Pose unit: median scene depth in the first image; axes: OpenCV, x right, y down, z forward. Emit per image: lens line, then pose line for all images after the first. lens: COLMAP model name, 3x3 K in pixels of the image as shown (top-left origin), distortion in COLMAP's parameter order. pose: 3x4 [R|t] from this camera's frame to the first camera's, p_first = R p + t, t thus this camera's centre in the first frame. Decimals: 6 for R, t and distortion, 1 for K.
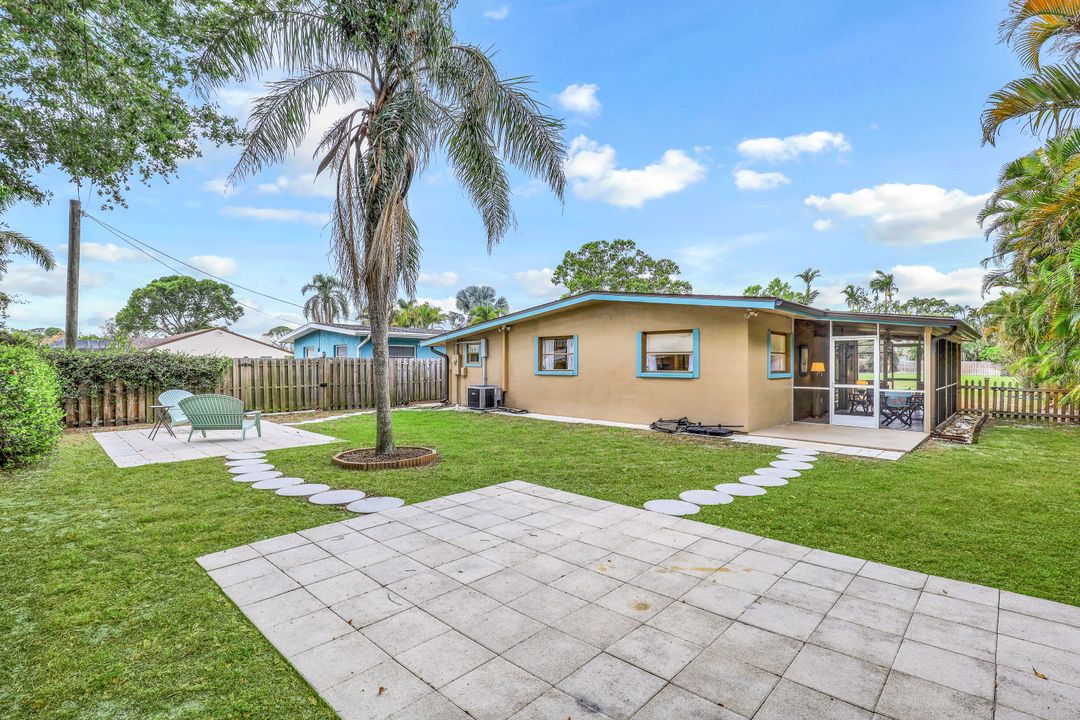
lens RADIAL K [[503.6, 0, 543.3], [0, 503.6, 362.5], [0, 0, 1]] dist [-0.000056, 0.000080]
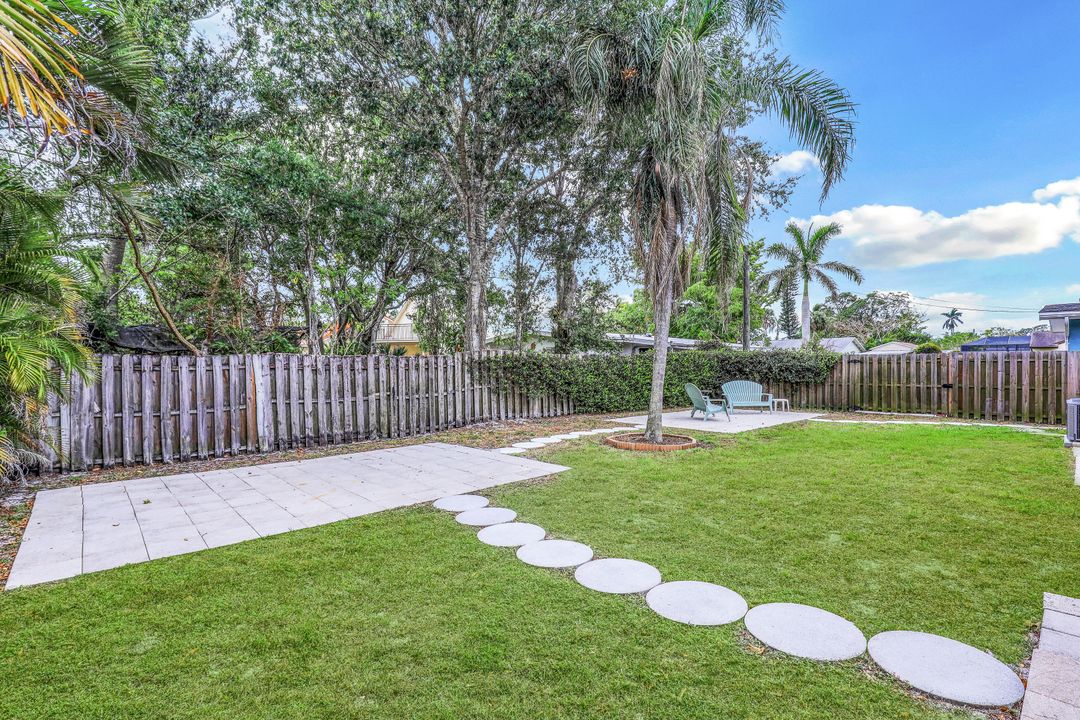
lens RADIAL K [[503.6, 0, 543.3], [0, 503.6, 362.5], [0, 0, 1]] dist [-0.000056, 0.000080]
pose [[-0.075597, 0.001048, -0.997138, 0.451432], [0.005459, 0.999985, 0.000637, 0.003604], [0.997124, -0.005396, -0.075601, 0.451800]]
